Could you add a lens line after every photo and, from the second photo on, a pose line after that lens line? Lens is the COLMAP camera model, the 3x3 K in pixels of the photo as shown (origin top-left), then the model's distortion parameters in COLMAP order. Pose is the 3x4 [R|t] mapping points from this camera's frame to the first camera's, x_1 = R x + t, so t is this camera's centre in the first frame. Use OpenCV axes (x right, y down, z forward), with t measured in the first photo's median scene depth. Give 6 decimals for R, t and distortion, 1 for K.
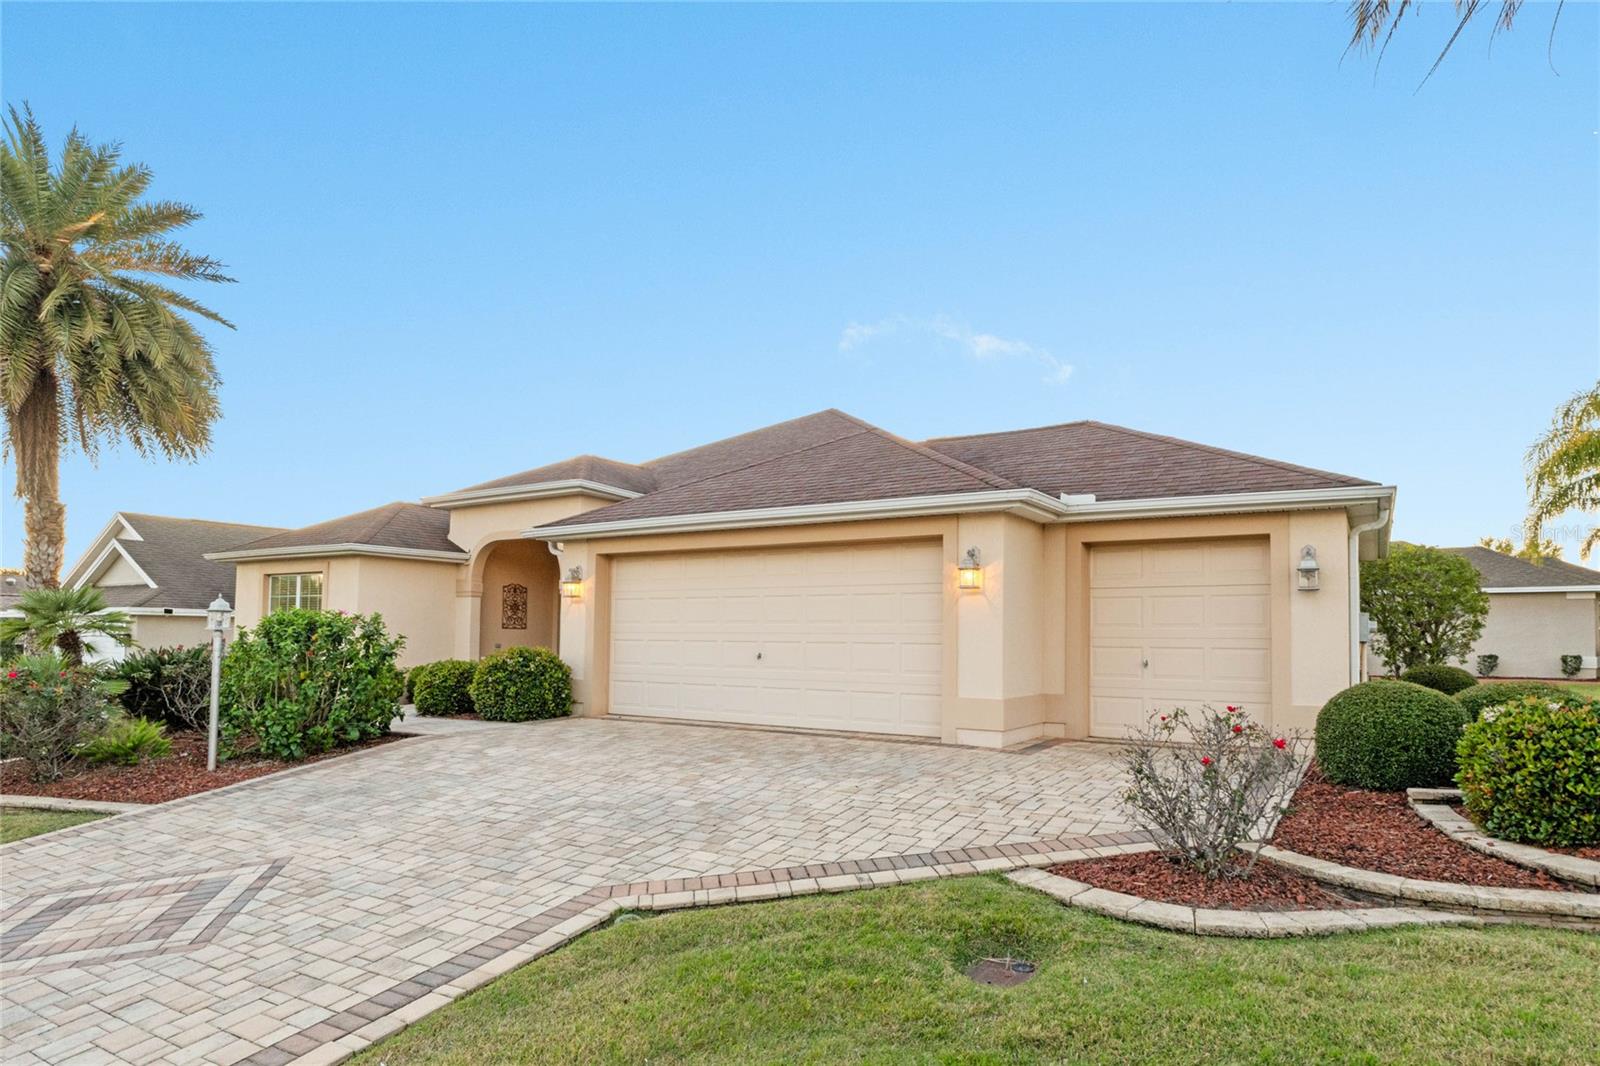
lens RADIAL K [[905.6, 0, 800.0], [0, 905.6, 533.0], [0, 0, 1]] dist [-0.000746, -0.000098]
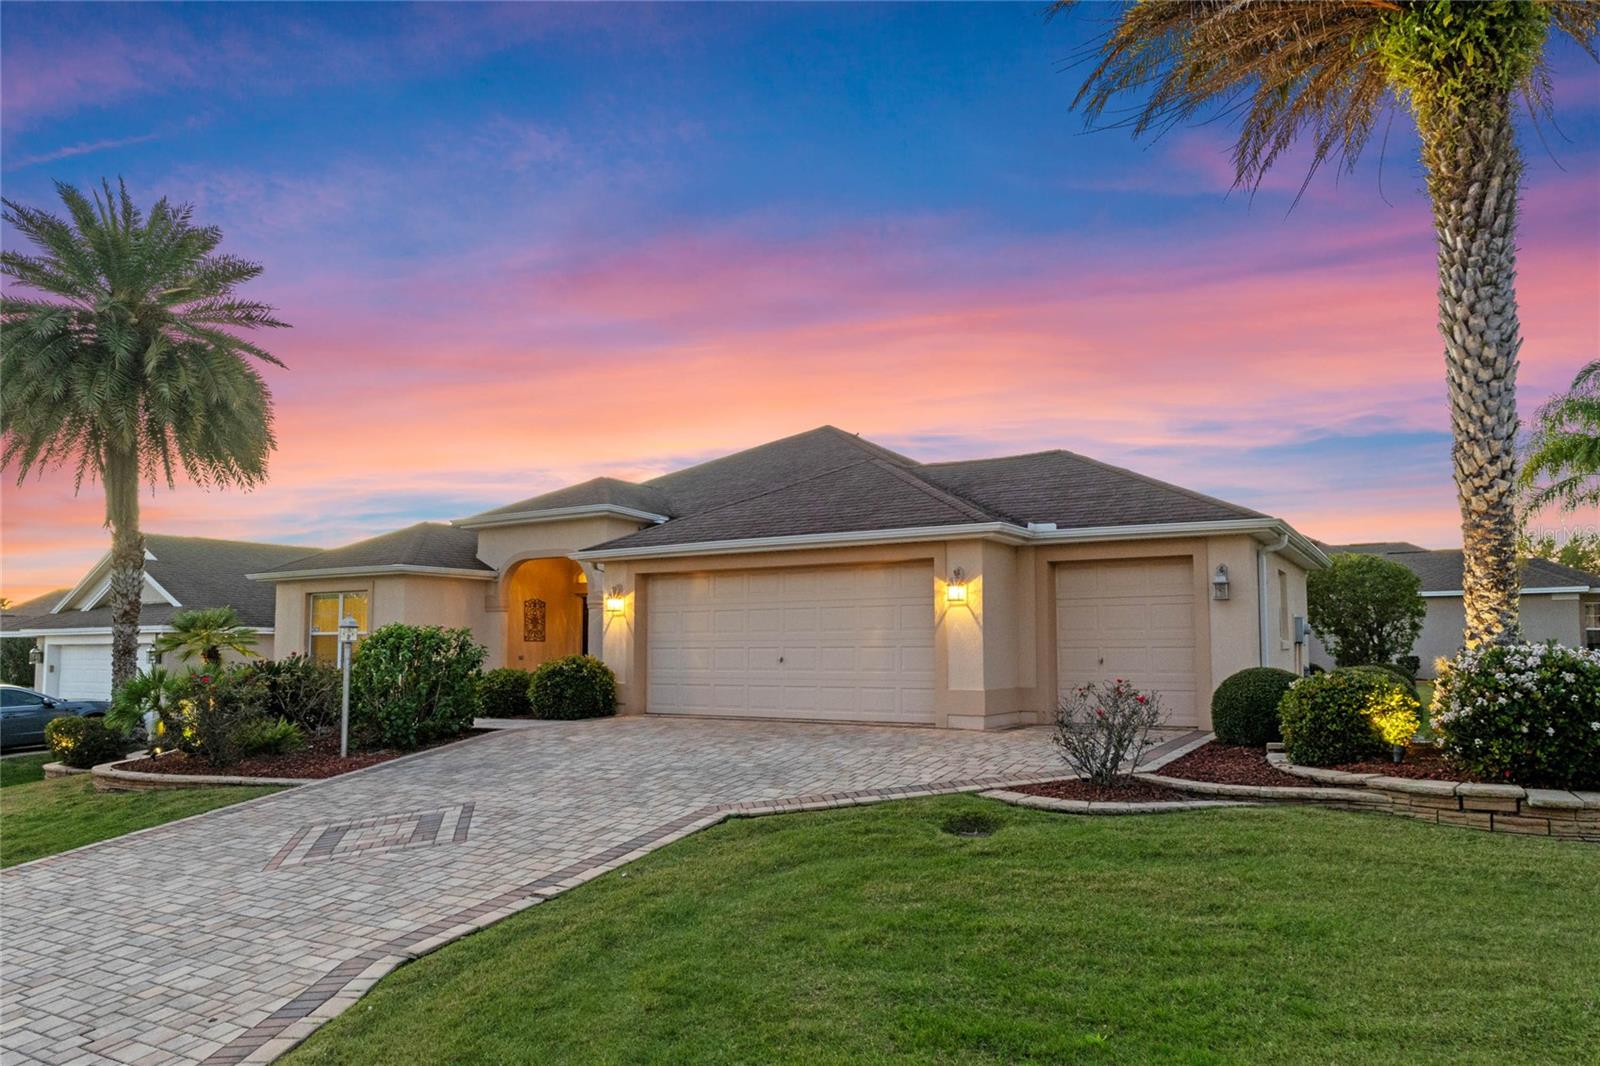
lens RADIAL K [[1021.1, 0, 793.6], [0, 1021.1, 482.6], [0, 0, 1]] dist [0.000233, -0.000867]
pose [[0.999795, -0.009825, 0.017682, -0.057046], [0.010682, 0.998737, -0.049085, -0.033777], [-0.017177, 0.049264, 0.998638, -0.392079]]
